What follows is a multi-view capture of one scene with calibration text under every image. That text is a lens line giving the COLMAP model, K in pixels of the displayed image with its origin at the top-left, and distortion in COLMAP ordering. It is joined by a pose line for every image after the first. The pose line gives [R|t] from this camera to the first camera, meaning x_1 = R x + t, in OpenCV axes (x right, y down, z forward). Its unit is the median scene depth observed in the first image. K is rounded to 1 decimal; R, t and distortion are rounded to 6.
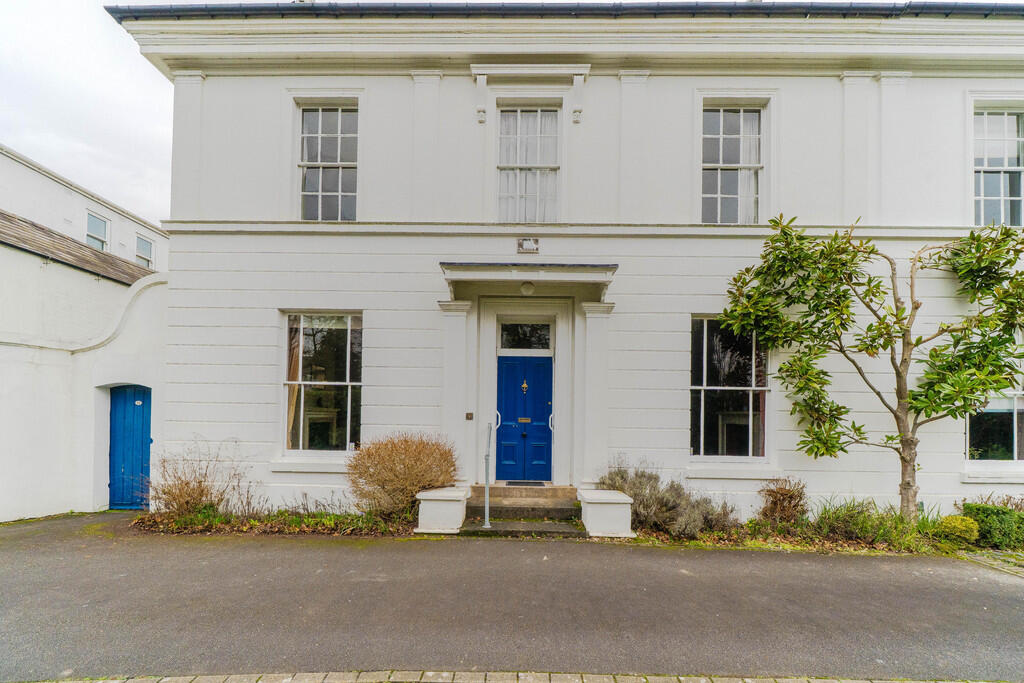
lens RADIAL K [[402.0, 0, 511.8], [0, 402.0, 368.0], [0, 0, 1]] dist [-0.001595, 0.000229]
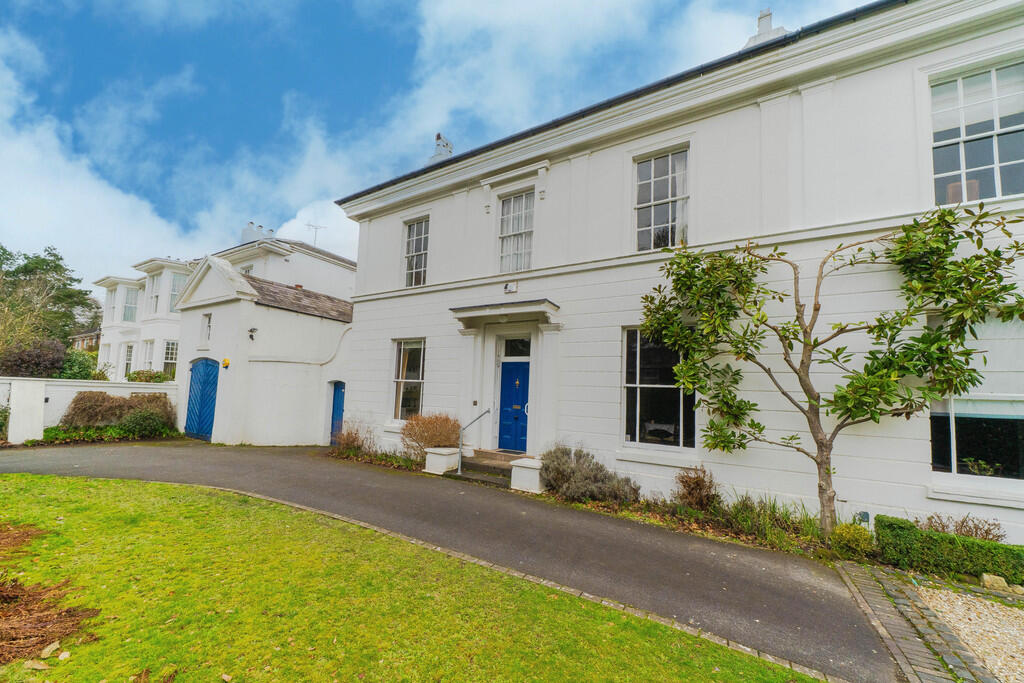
lens RADIAL K [[367.4, 0, 512.8], [0, 367.4, 317.1], [0, 0, 1]] dist [-0.000312, -0.000031]
pose [[0.870678, -0.080636, -0.485198, 0.711906], [0.029799, 0.993306, -0.111605, -0.045083], [0.490950, 0.082714, 0.867253, -0.176084]]
